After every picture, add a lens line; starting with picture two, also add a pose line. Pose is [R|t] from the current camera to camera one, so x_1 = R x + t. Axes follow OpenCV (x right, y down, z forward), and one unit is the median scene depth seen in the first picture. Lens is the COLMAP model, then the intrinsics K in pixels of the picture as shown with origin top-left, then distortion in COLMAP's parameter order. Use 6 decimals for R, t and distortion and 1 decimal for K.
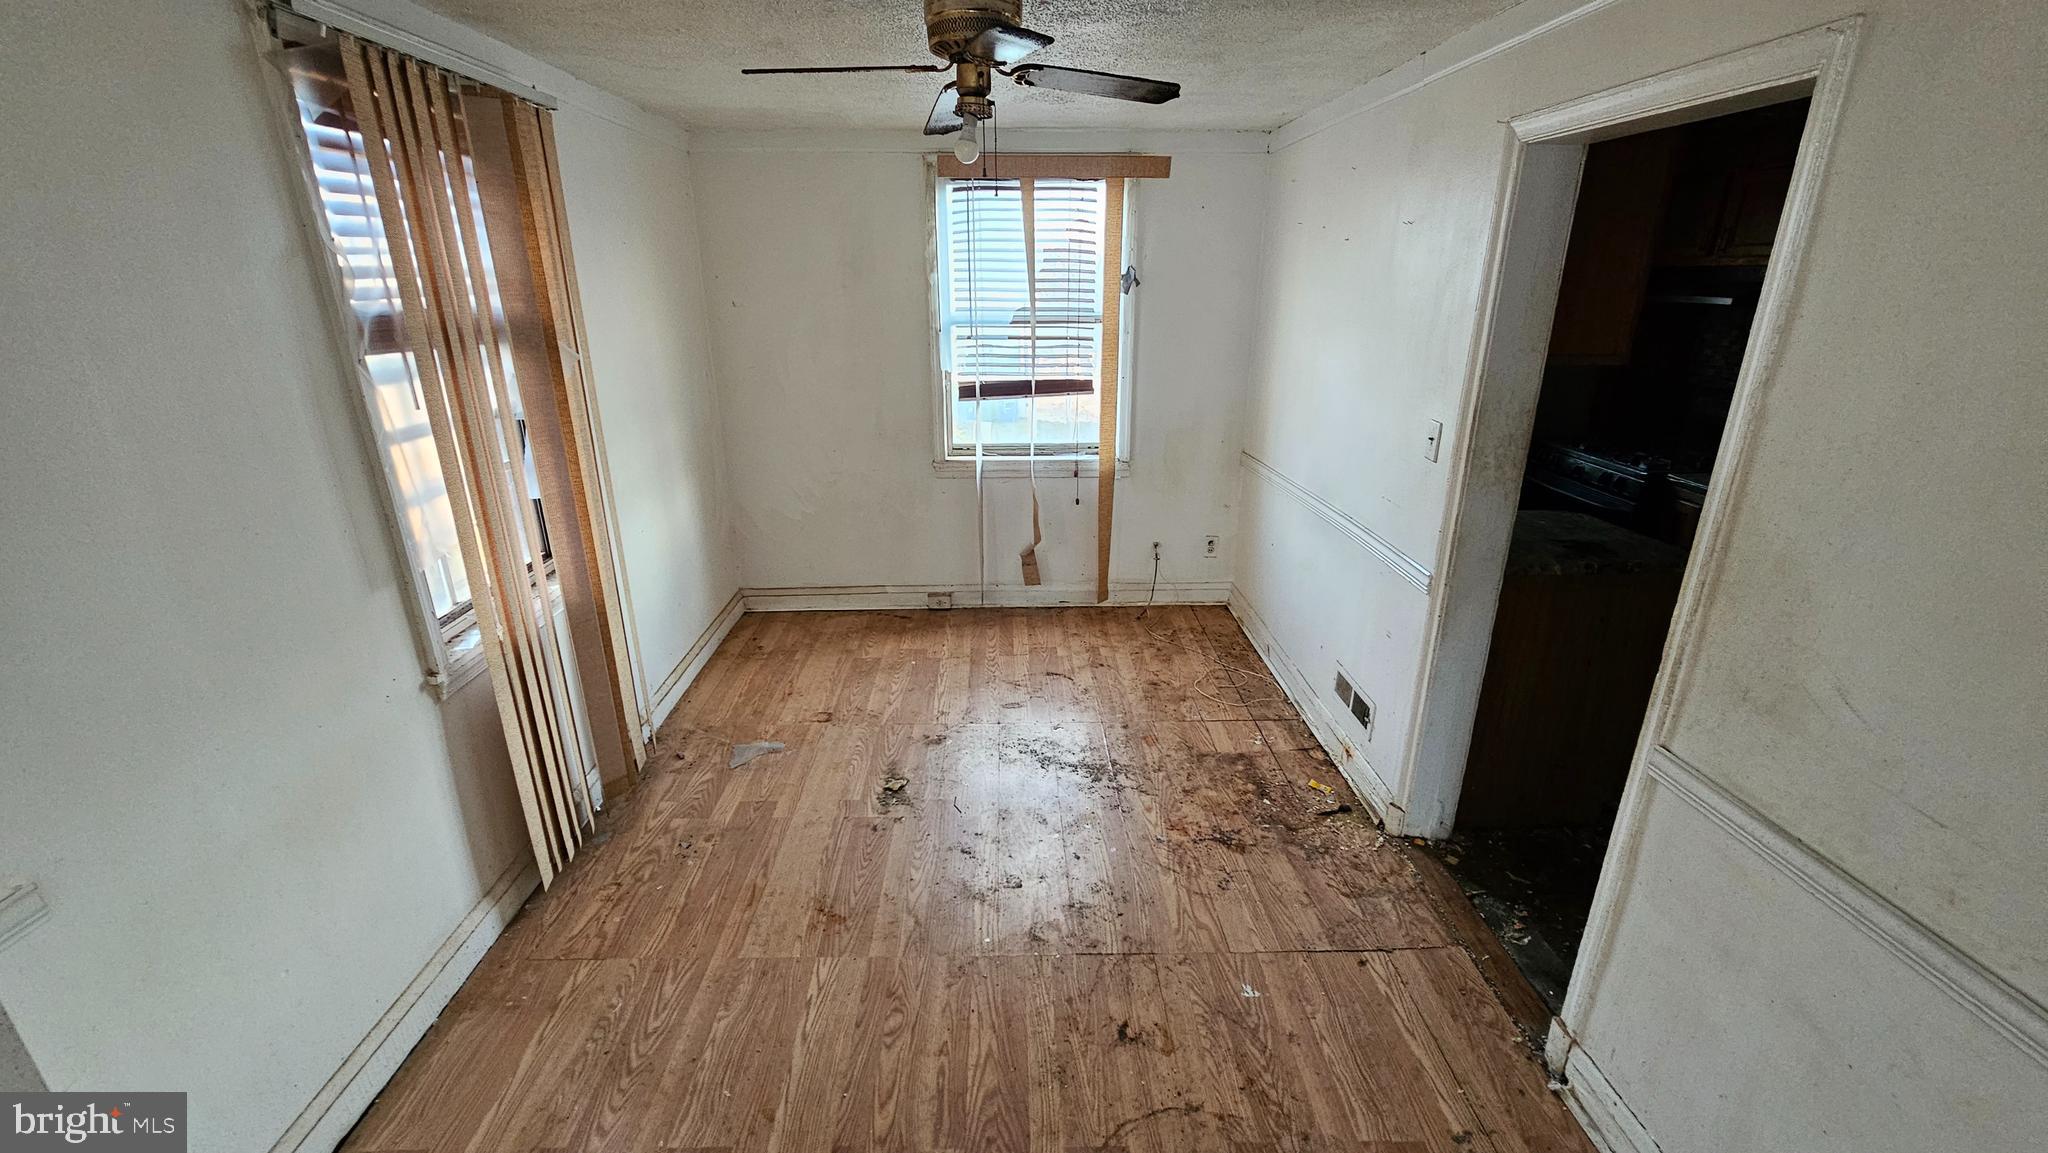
lens RADIAL K [[838.6, 0, 1024.0], [0, 838.6, 576.5], [0, 0, 1]] dist [-0.001131, 0.000002]
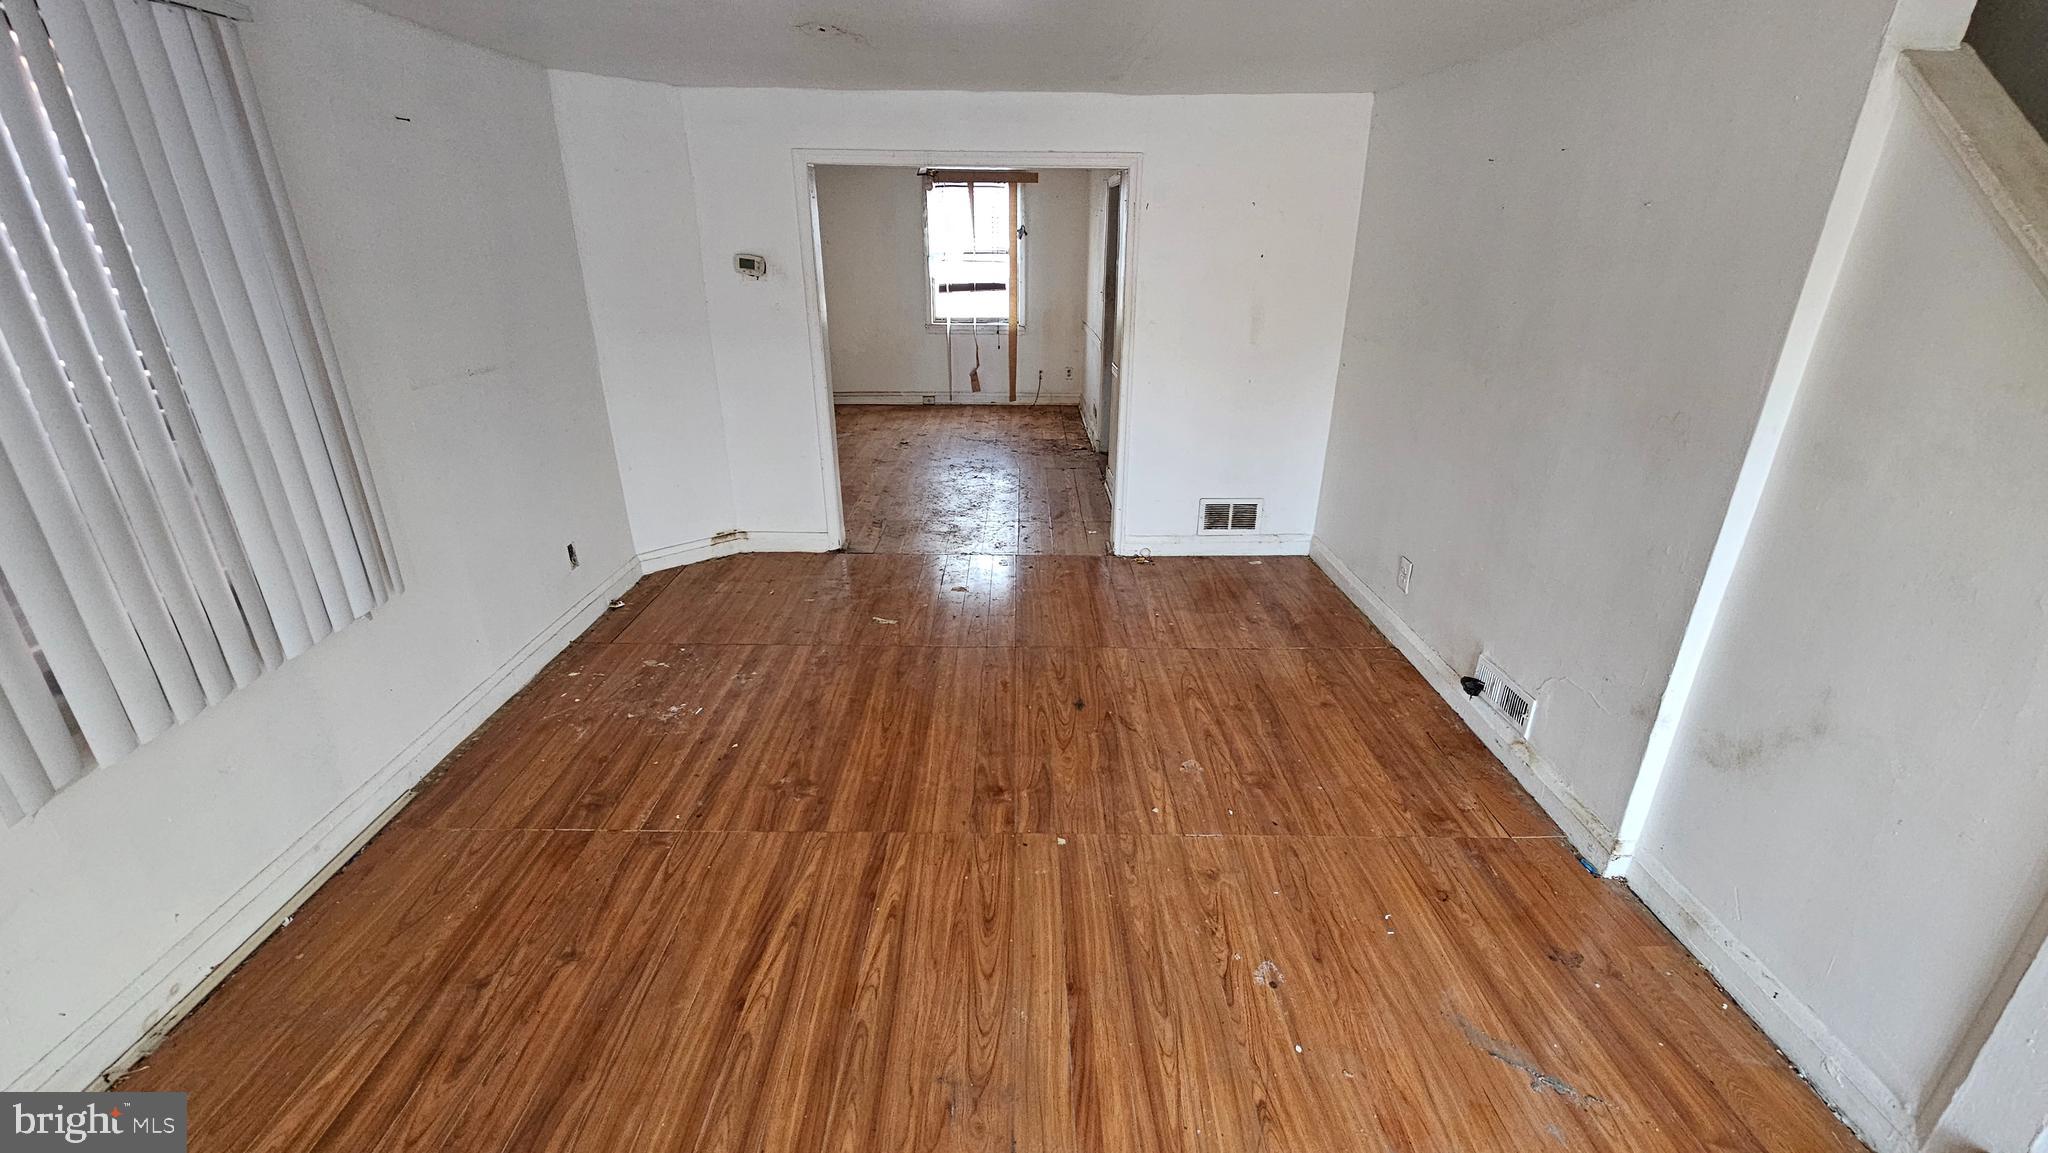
lens RADIAL K [[833.7, 0, 1019.7], [0, 833.7, 577.8], [0, 0, 1]] dist [-0.004029, -0.000129]
pose [[0.999708, 0.014627, -0.019250, 0.173472], [-0.013735, 0.998861, 0.045702, 0.395208], [0.019897, -0.045424, 0.998770, -1.068724]]
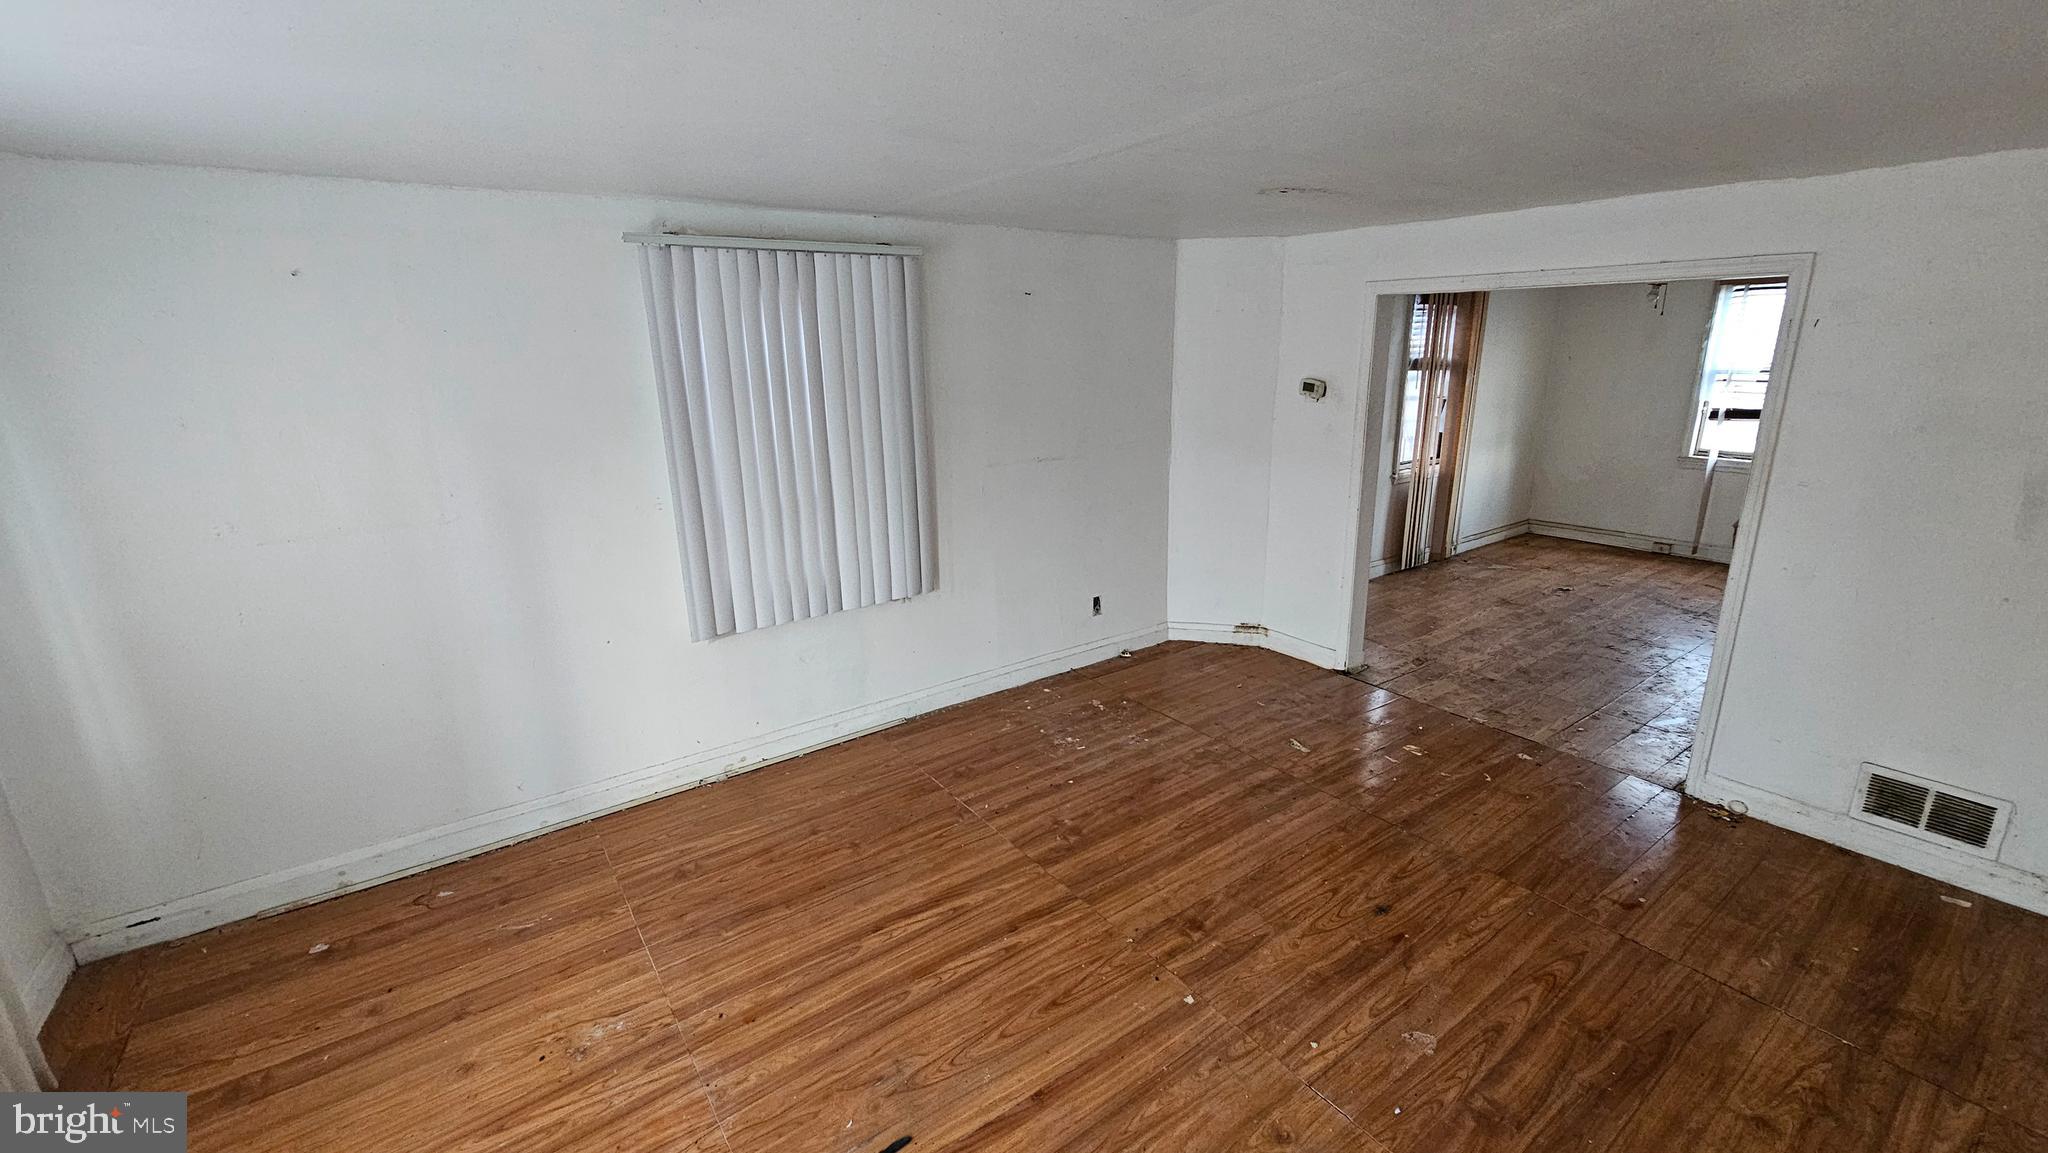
lens RADIAL K [[833.7, 0, 1019.7], [0, 833.7, 577.8], [0, 0, 1]] dist [-0.004029, -0.000129]
pose [[0.558855, 0.216110, -0.800611, 0.543392], [-0.266684, 0.960997, 0.073248, 0.322445], [0.785214, 0.172575, 0.594691, -0.943607]]
